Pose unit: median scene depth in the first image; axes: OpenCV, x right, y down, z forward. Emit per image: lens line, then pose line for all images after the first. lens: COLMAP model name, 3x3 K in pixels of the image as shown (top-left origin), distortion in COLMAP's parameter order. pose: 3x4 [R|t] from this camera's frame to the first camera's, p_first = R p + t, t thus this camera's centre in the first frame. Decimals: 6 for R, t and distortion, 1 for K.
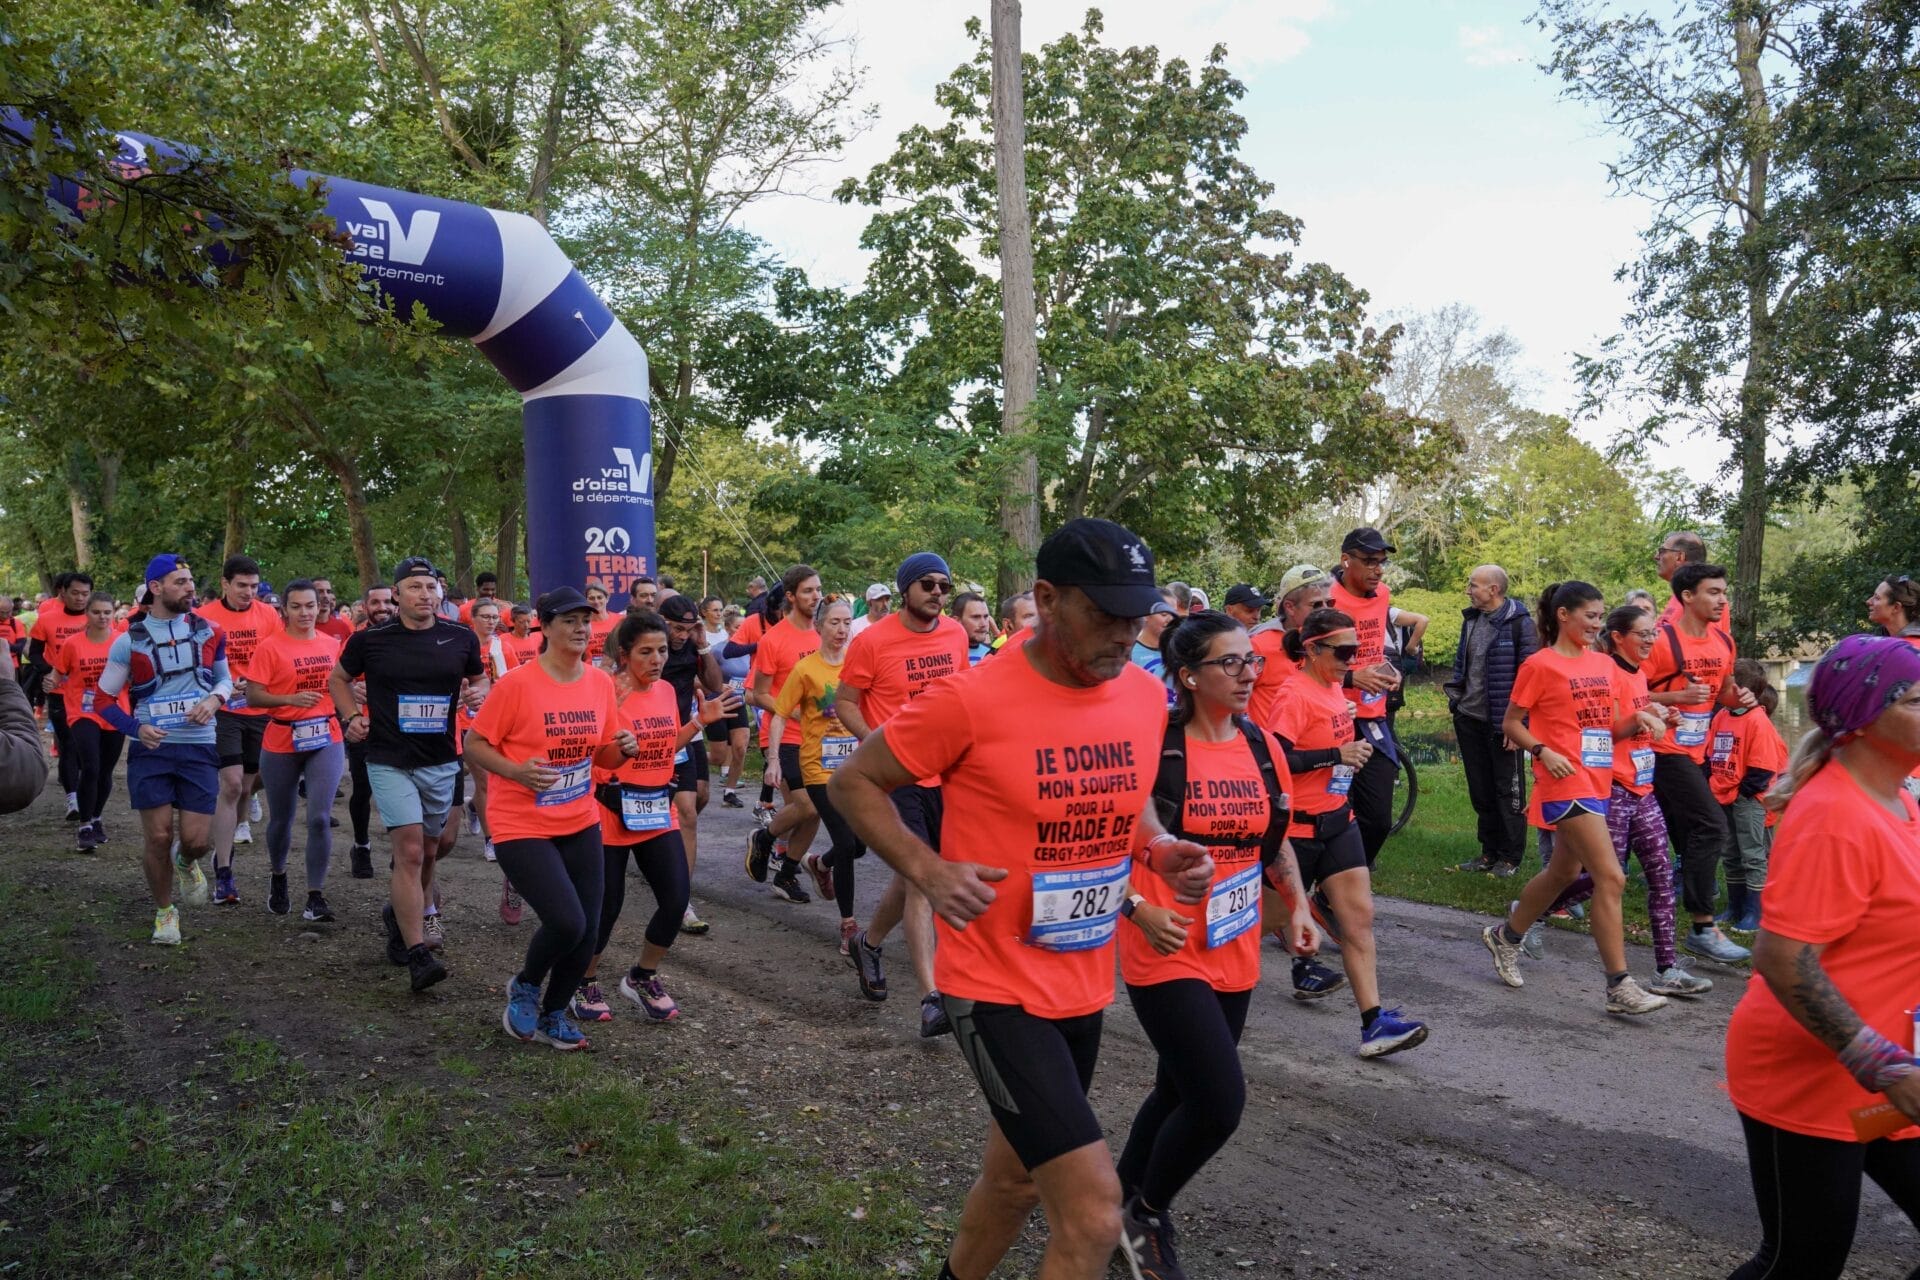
lens RADIAL K [[1532.8, 0, 952.9], [0, 1532.8, 648.1], [0, 0, 1]] dist [-0.028028, 0.018737]
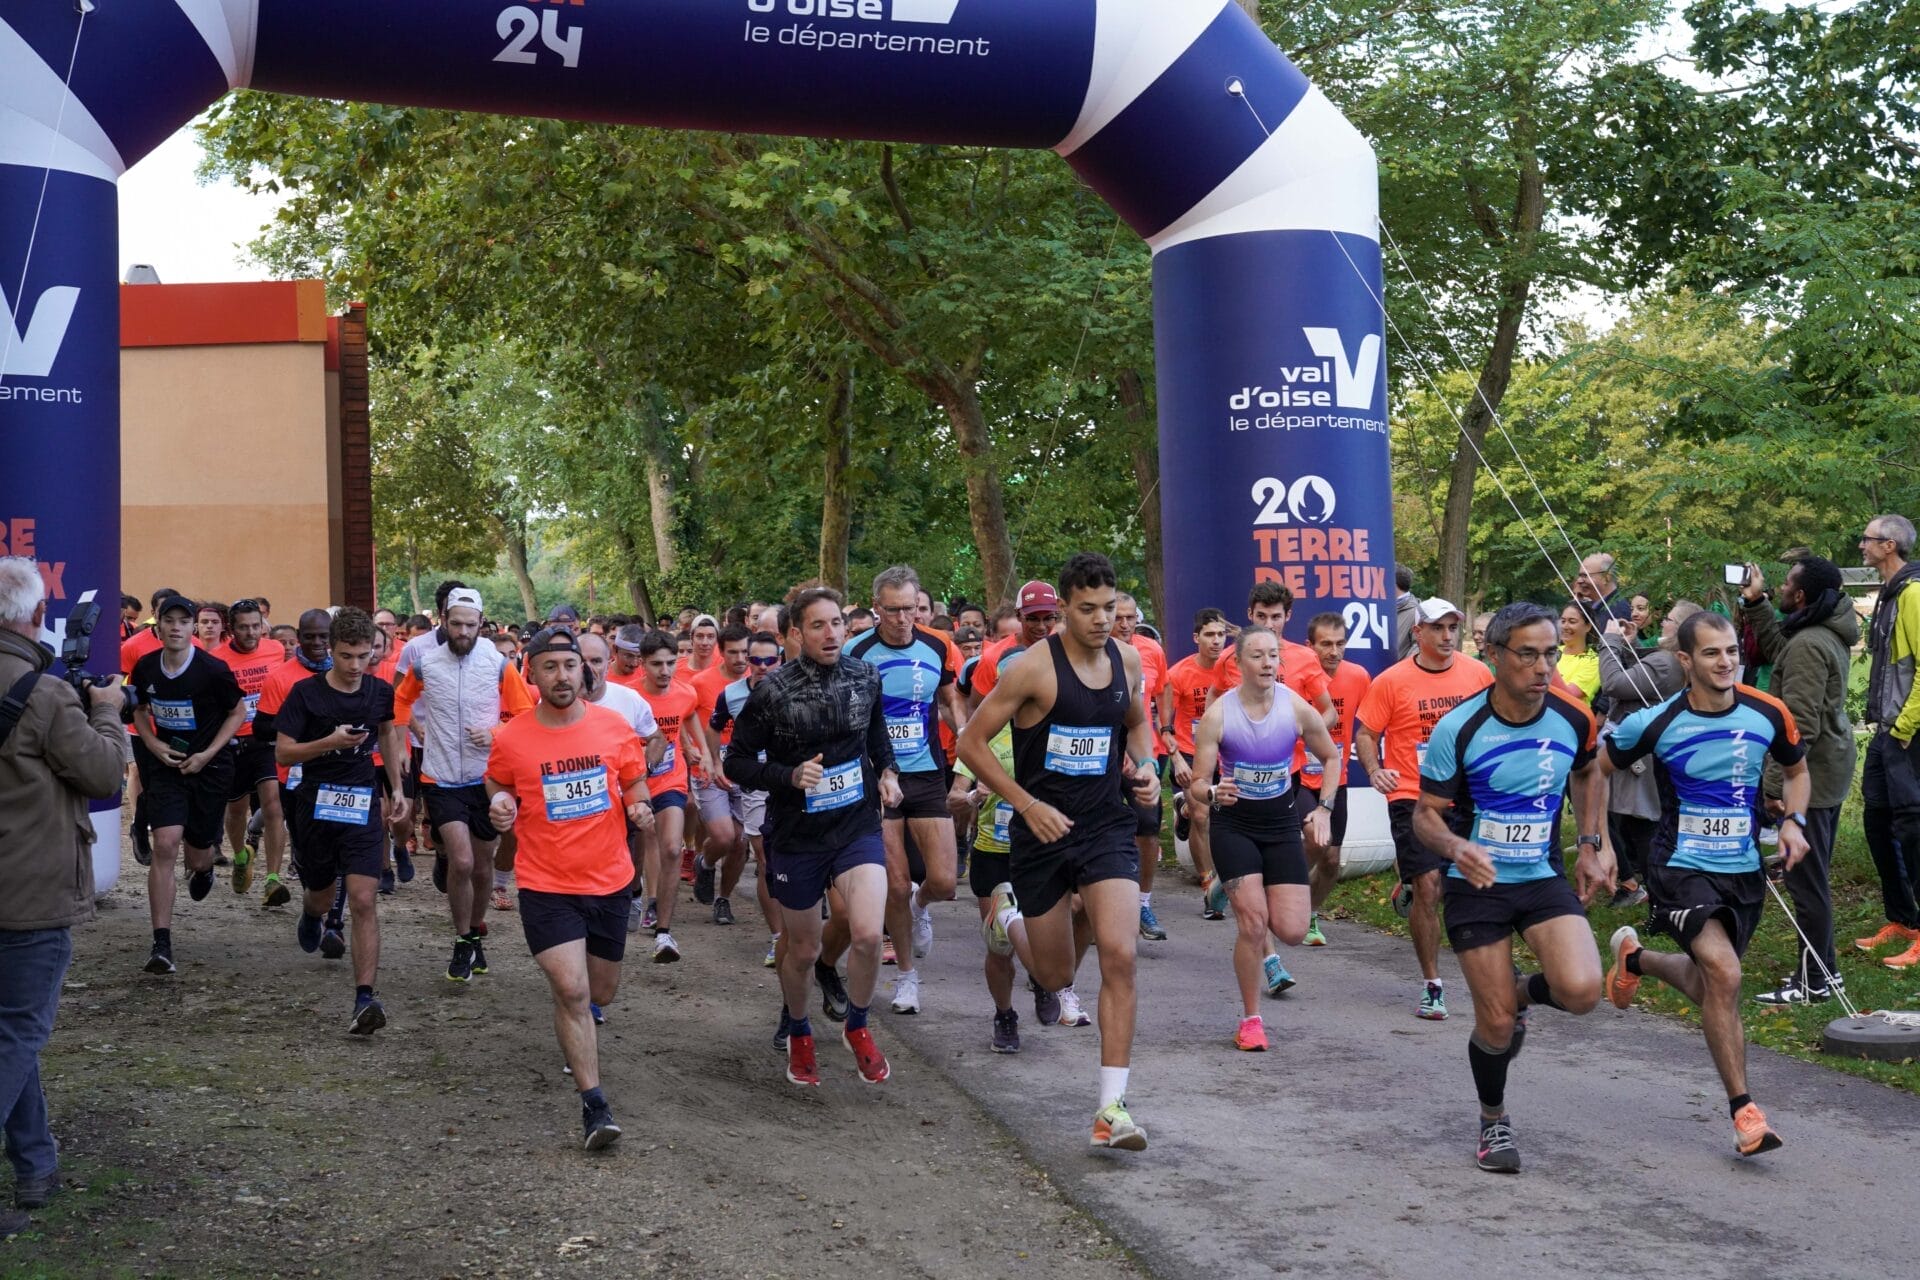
lens RADIAL K [[2540.5, 0, 948.6], [0, 2540.5, 645.0], [0, 0, 1]] dist [-0.015642, 0.000000]
pose [[0.898689, -0.012545, -0.438407, 0.041448], [0.005509, 0.999835, -0.017316, -0.003658], [0.438552, 0.013146, 0.898610, 0.110677]]
